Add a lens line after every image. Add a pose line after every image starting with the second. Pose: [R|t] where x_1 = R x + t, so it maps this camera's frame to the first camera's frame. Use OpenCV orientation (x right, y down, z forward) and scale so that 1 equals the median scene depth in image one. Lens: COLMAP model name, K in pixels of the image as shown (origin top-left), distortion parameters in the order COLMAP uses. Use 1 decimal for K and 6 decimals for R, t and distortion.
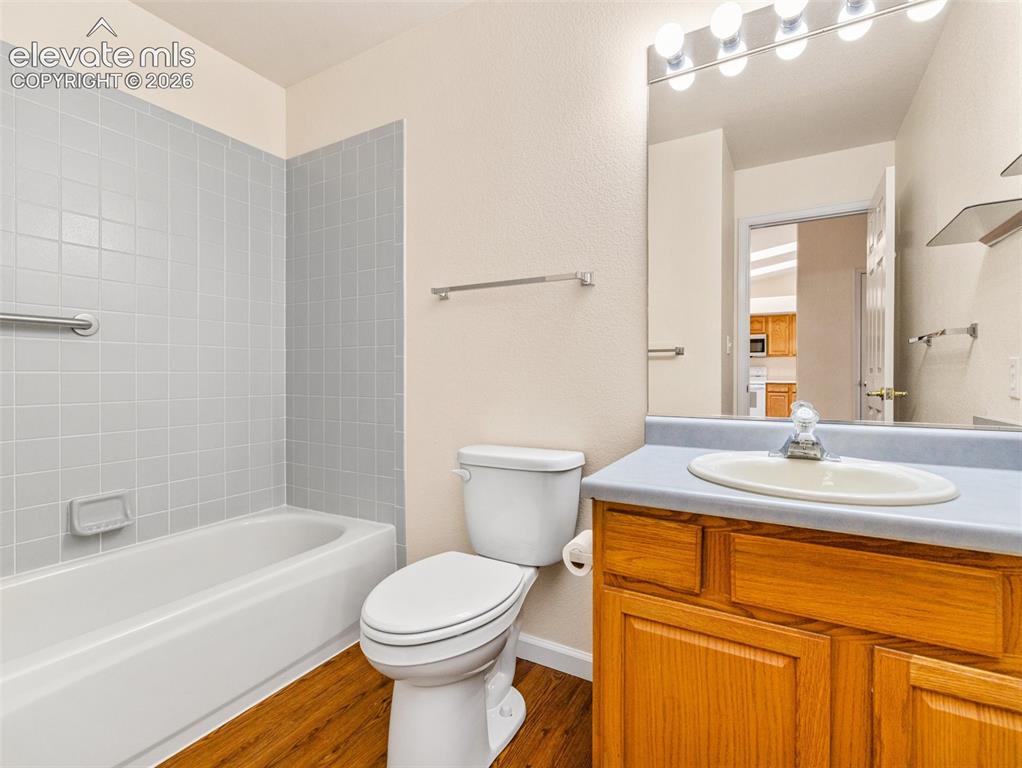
lens RADIAL K [[485.7, 0, 512.8], [0, 485.7, 378.3], [0, 0, 1]] dist [0.003107, 0.000015]
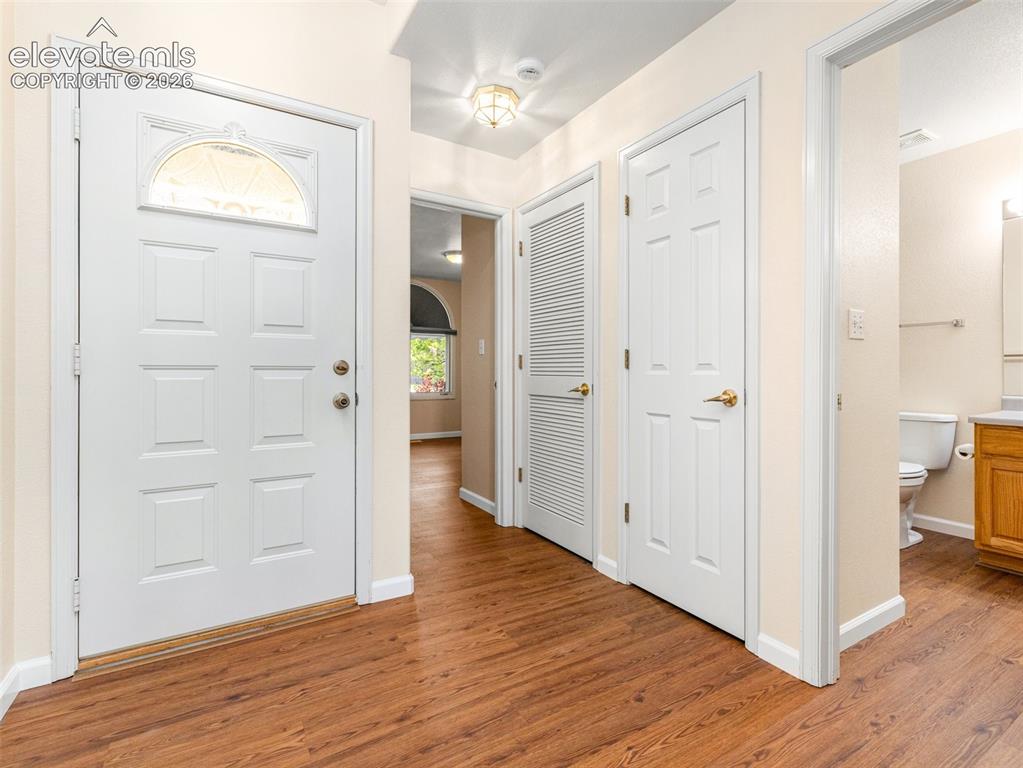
lens RADIAL K [[486.2, 0, 513.3], [0, 486.2, 378.3], [0, 0, 1]] dist [0.003107, 0.000015]
pose [[0.872631, -0.003663, -0.488366, -0.620245], [0.001882, 0.999990, -0.004136, 0.021186], [0.488376, 0.002690, 0.872629, -2.138927]]
